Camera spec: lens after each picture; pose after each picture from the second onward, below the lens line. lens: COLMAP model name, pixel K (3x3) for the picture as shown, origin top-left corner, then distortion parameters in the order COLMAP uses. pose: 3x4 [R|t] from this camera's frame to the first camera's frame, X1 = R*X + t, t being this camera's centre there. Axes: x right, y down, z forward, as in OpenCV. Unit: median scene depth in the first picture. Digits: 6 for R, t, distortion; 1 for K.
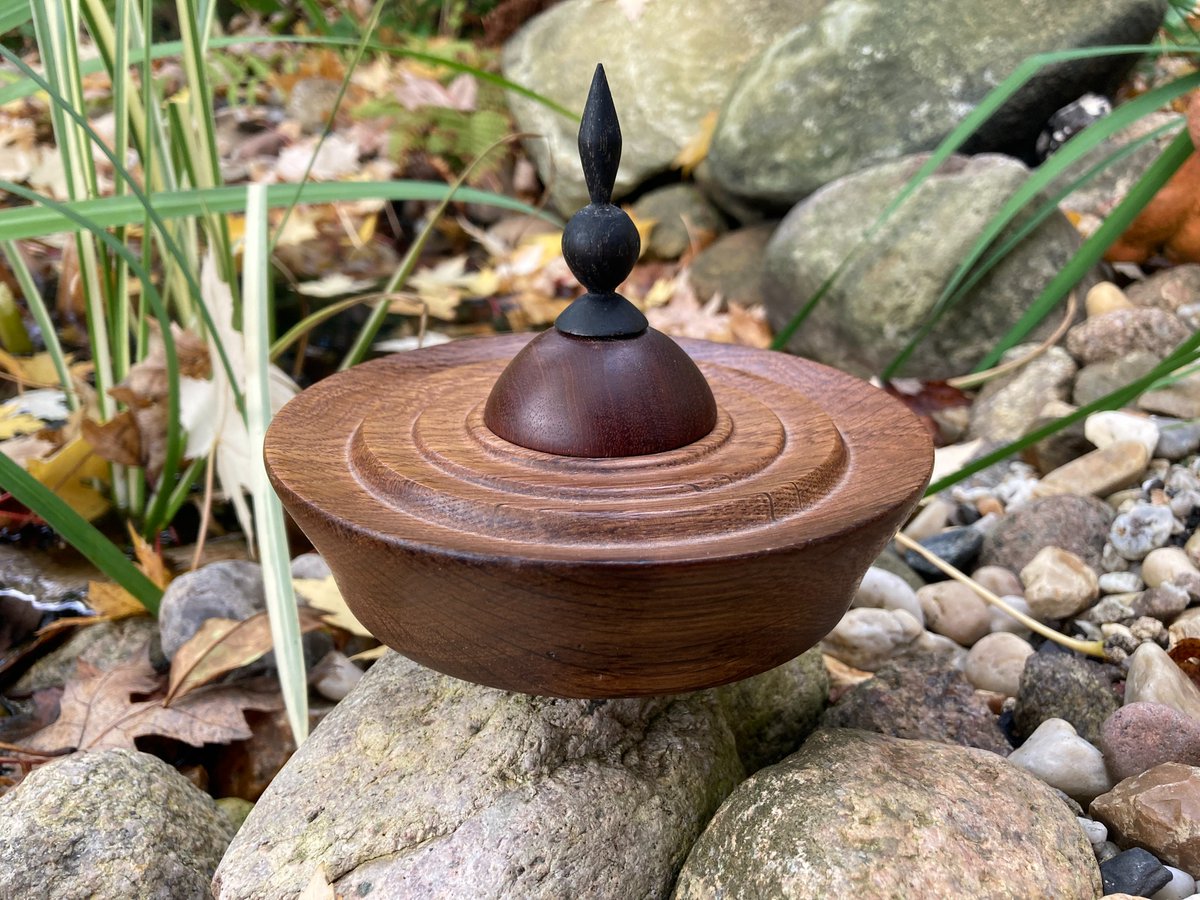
lens RADIAL K [[1009.0, 0, 607.0], [0, 1009.0, 447.5], [0, 0, 1]] dist [-0.042299, 0.073417]
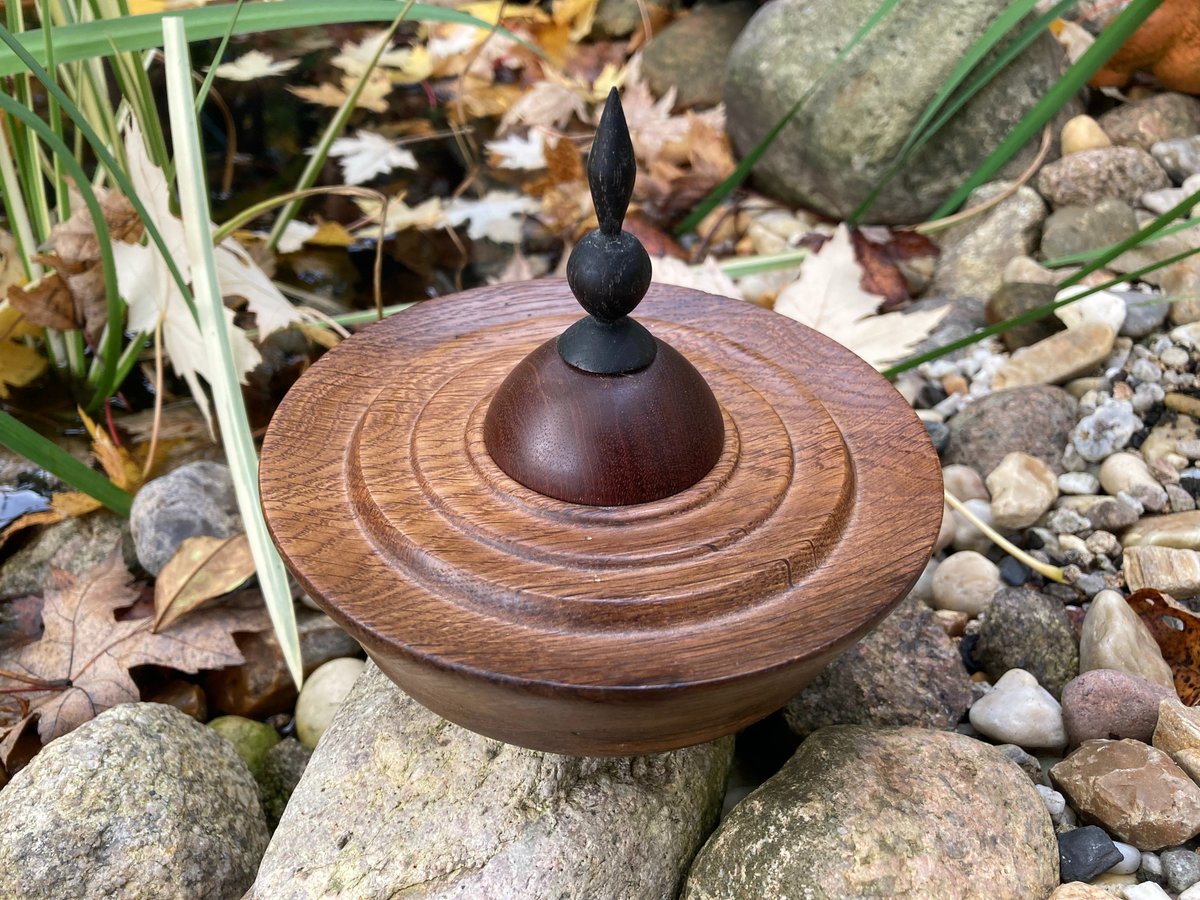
lens RADIAL K [[1007.1, 0, 602.1], [0, 1007.1, 442.7], [0, 0, 1]] dist [-0.056716, 0.107678]
pose [[0.997946, -0.017638, 0.061589, -0.047225], [0.001181, 0.966255, 0.257583, -0.186703], [-0.064054, -0.256981, 0.964291, 0.045903]]
